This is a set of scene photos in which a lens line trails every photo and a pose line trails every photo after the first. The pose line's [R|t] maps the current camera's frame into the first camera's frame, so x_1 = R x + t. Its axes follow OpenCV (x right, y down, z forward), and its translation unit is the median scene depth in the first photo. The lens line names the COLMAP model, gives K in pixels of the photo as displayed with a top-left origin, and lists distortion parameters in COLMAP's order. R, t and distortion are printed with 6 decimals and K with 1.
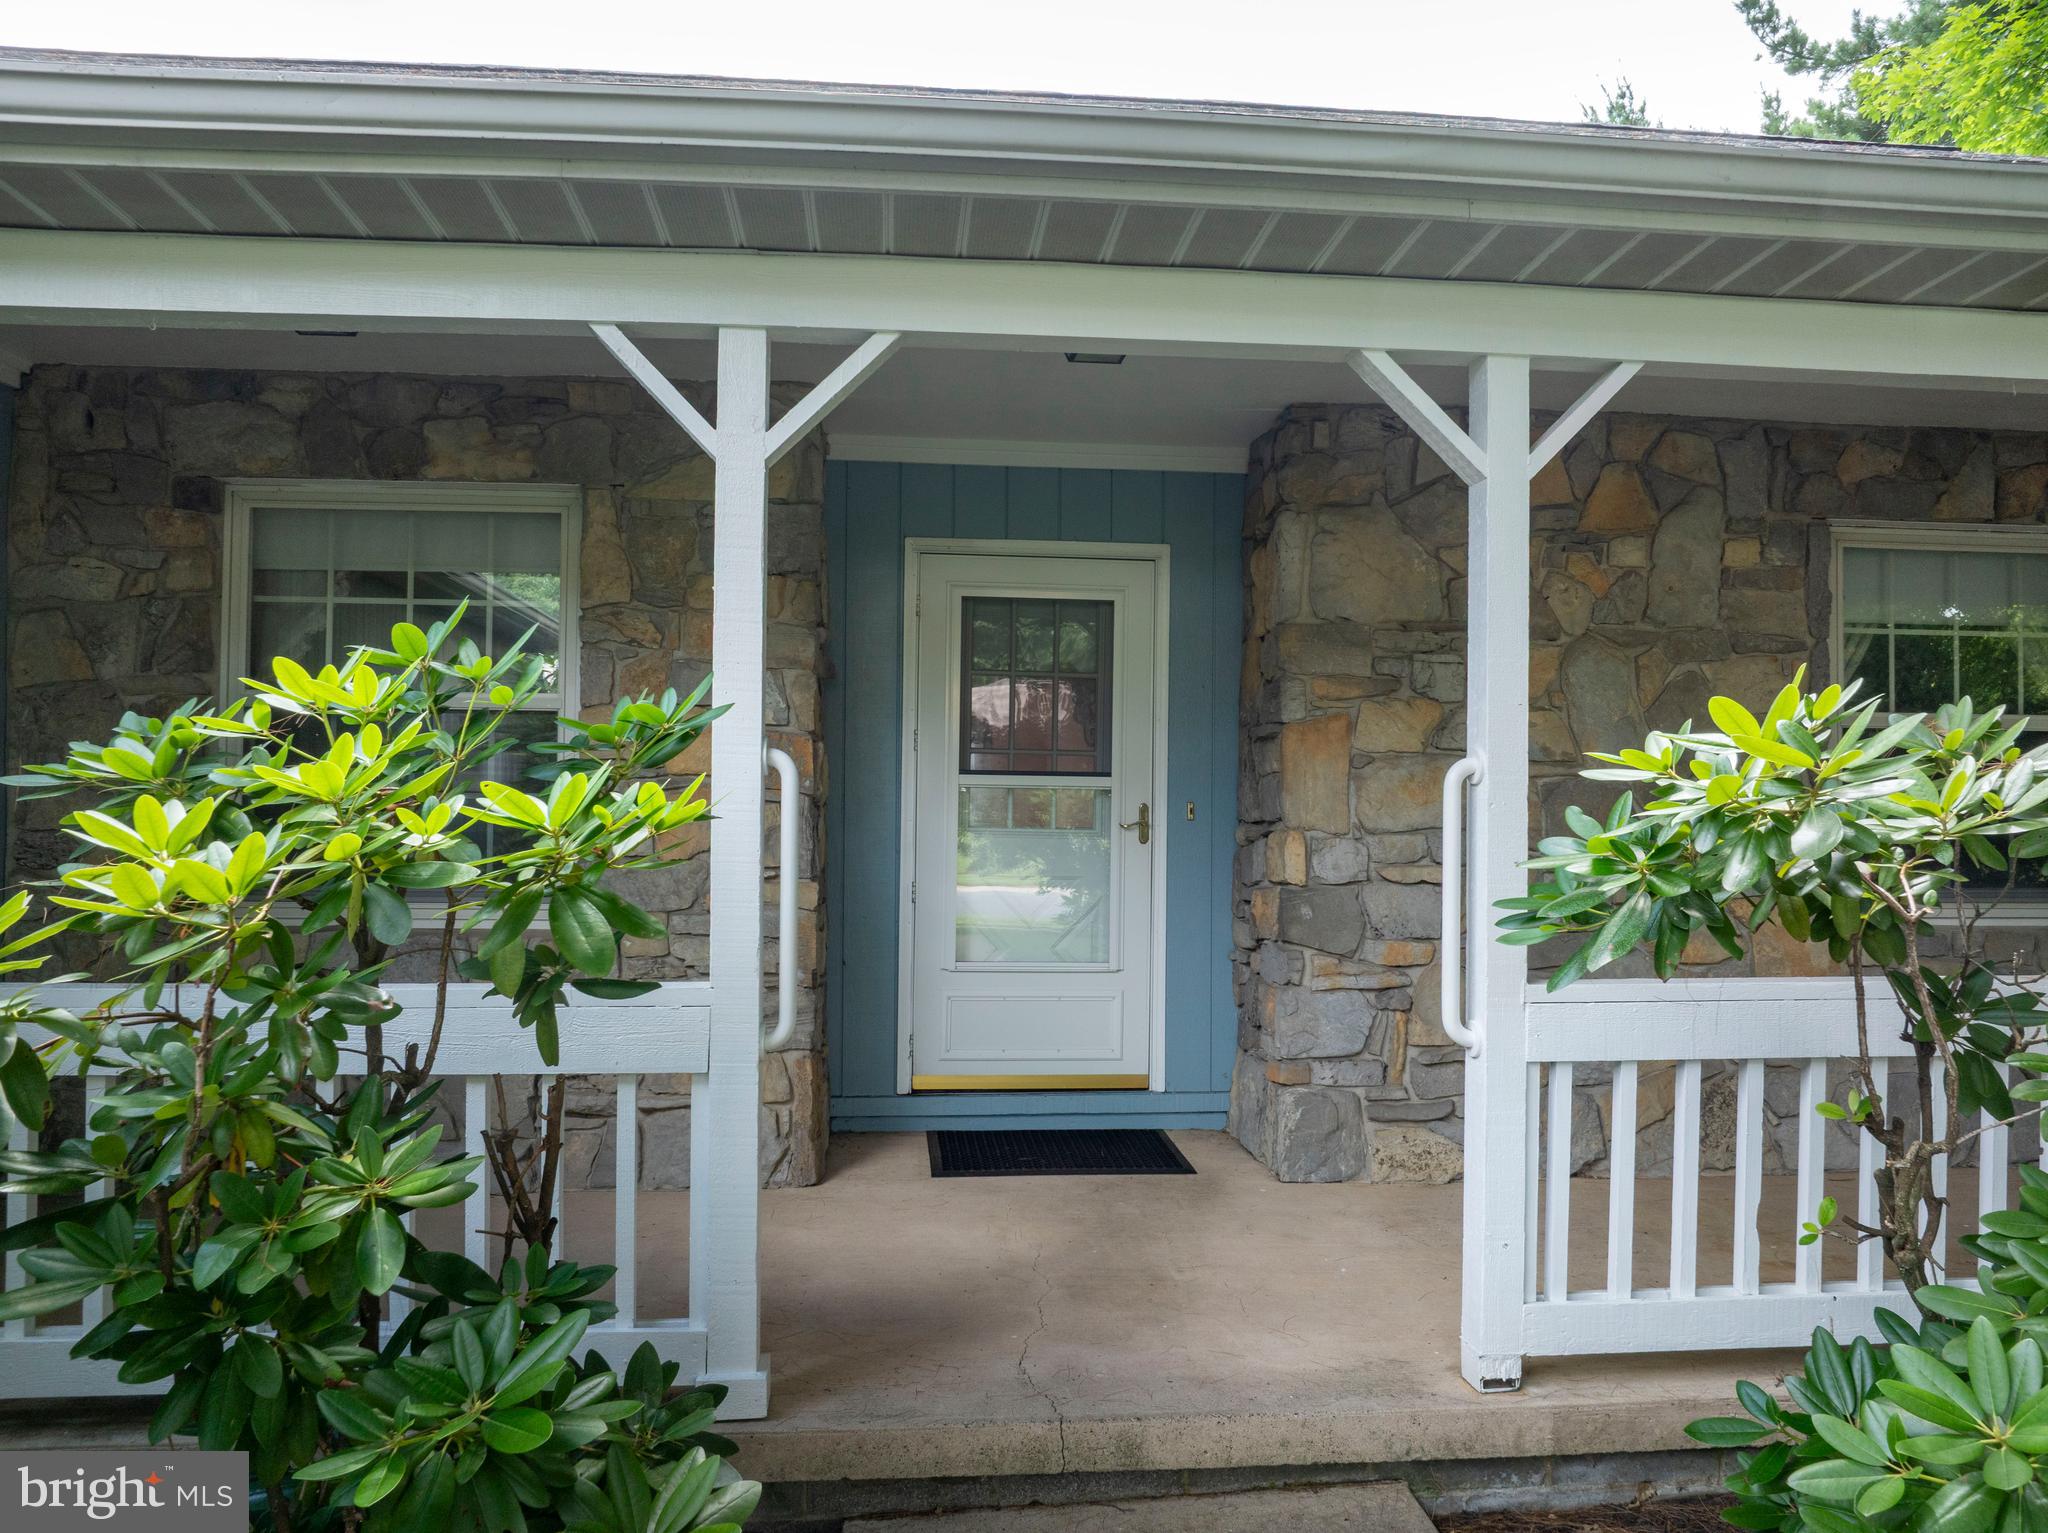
lens RADIAL K [[1404.8, 0, 1024.2], [0, 1404.8, 740.5], [0, 0, 1]] dist [-0.032379, -0.002332]
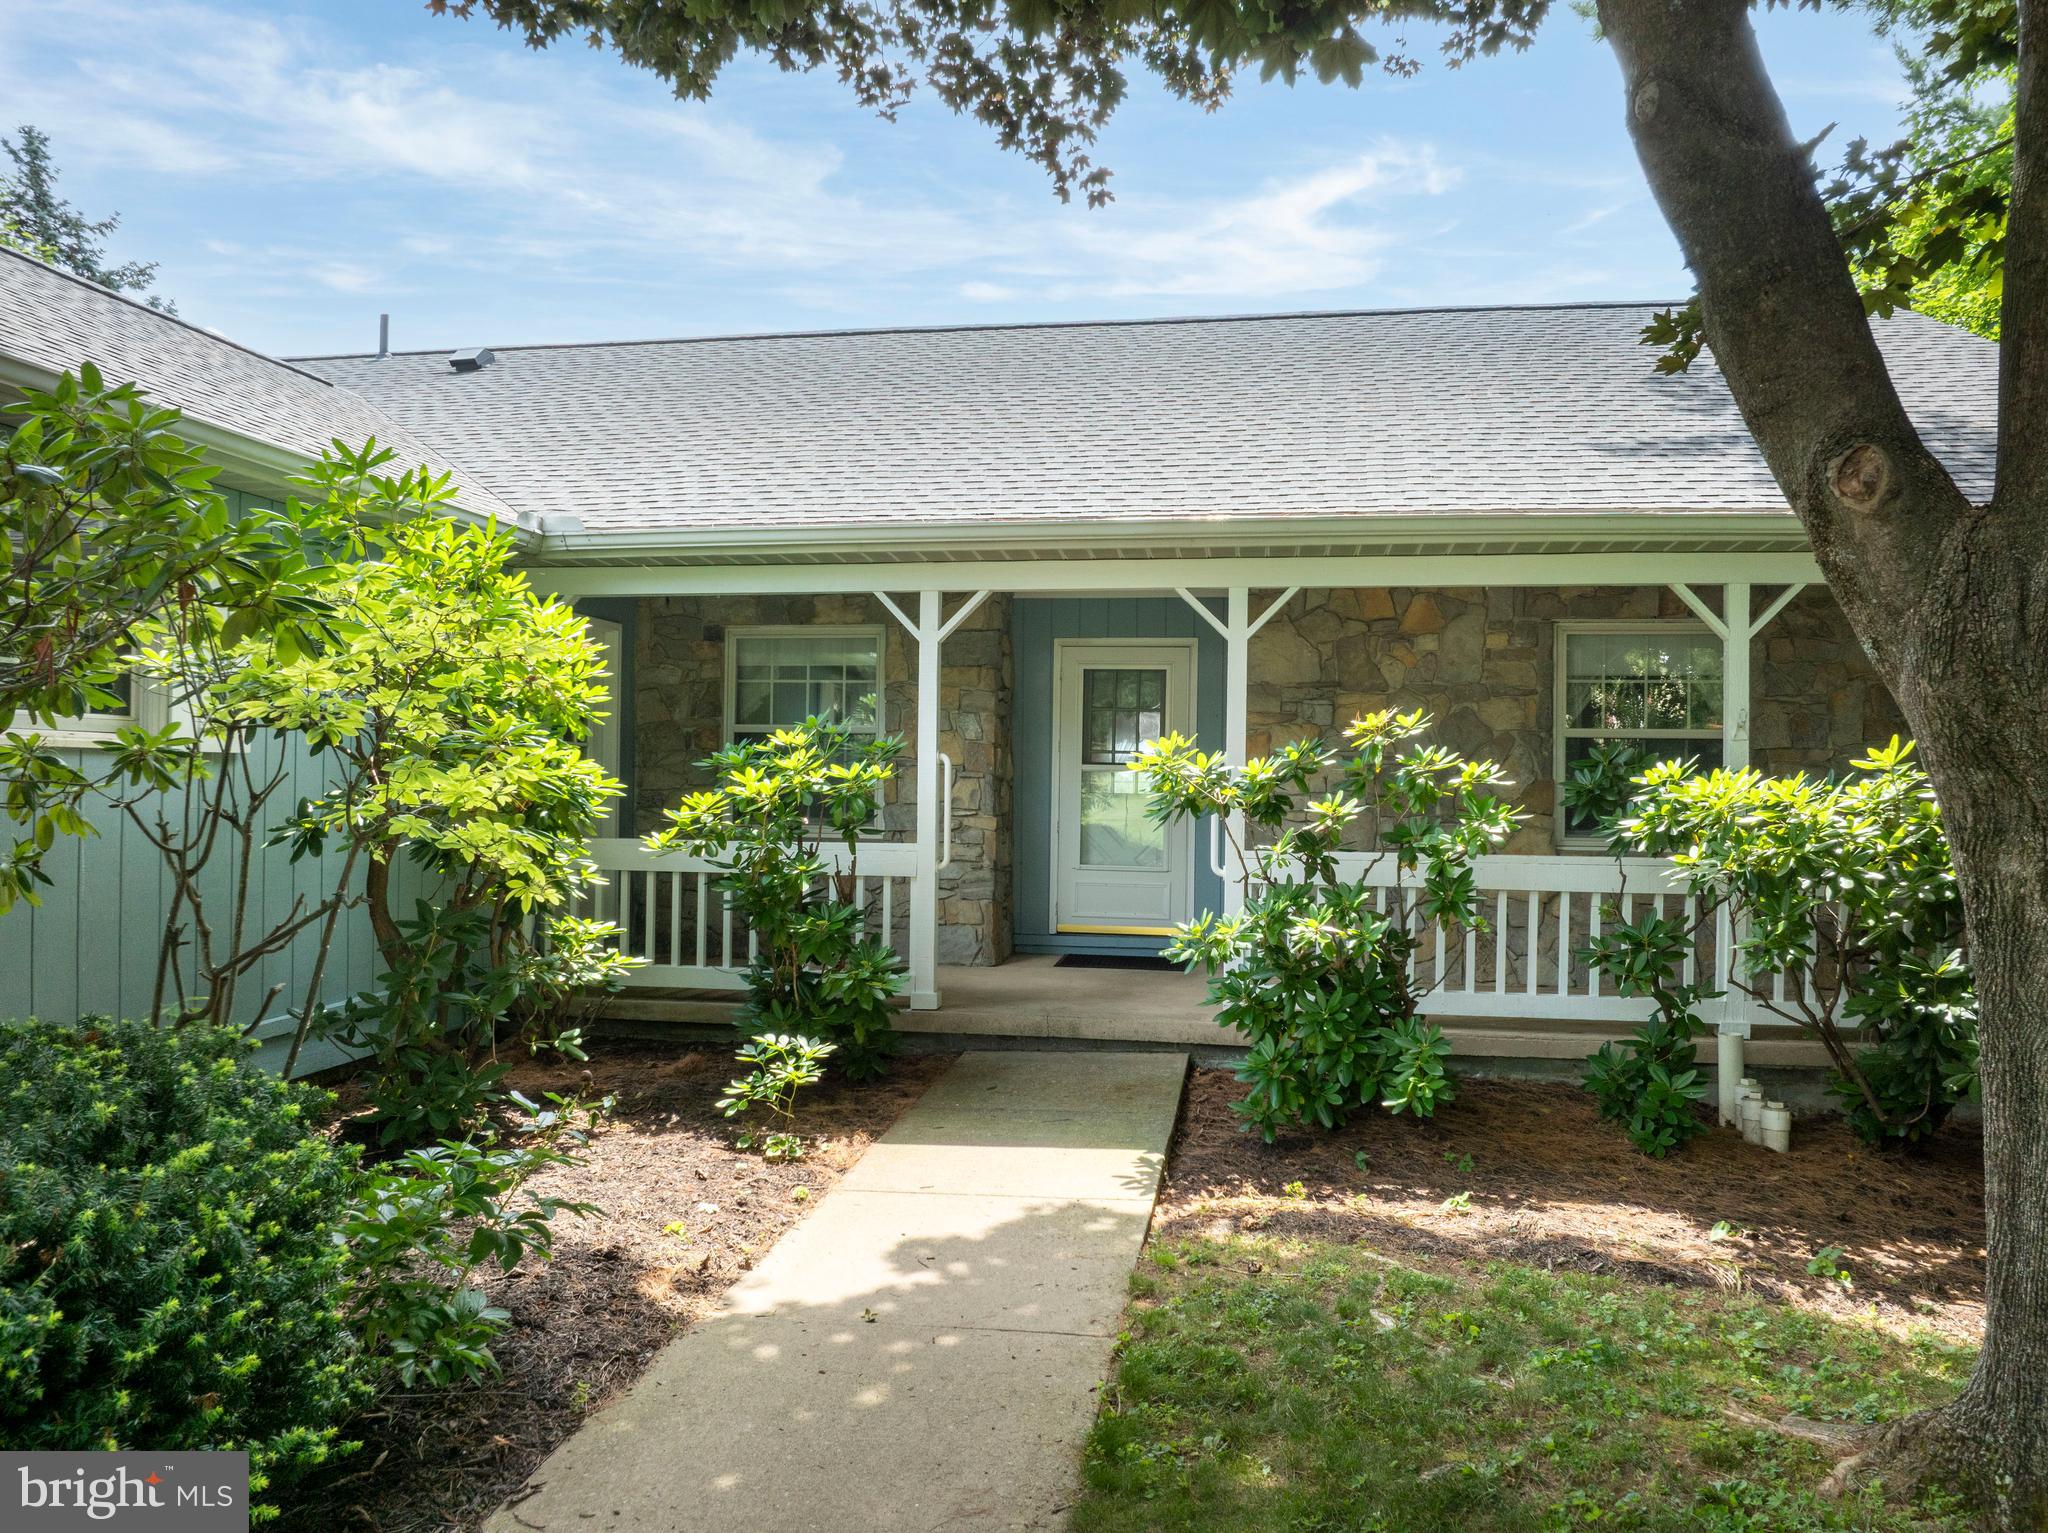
lens RADIAL K [[1404.8, 0, 1024.2], [0, 1404.8, 740.5], [0, 0, 1]] dist [-0.032379, -0.002332]
pose [[0.967032, -0.005995, -0.254584, 0.630271], [0.006510, 0.999978, 0.001182, -0.019965], [0.254571, -0.002800, 0.967050, -1.470939]]
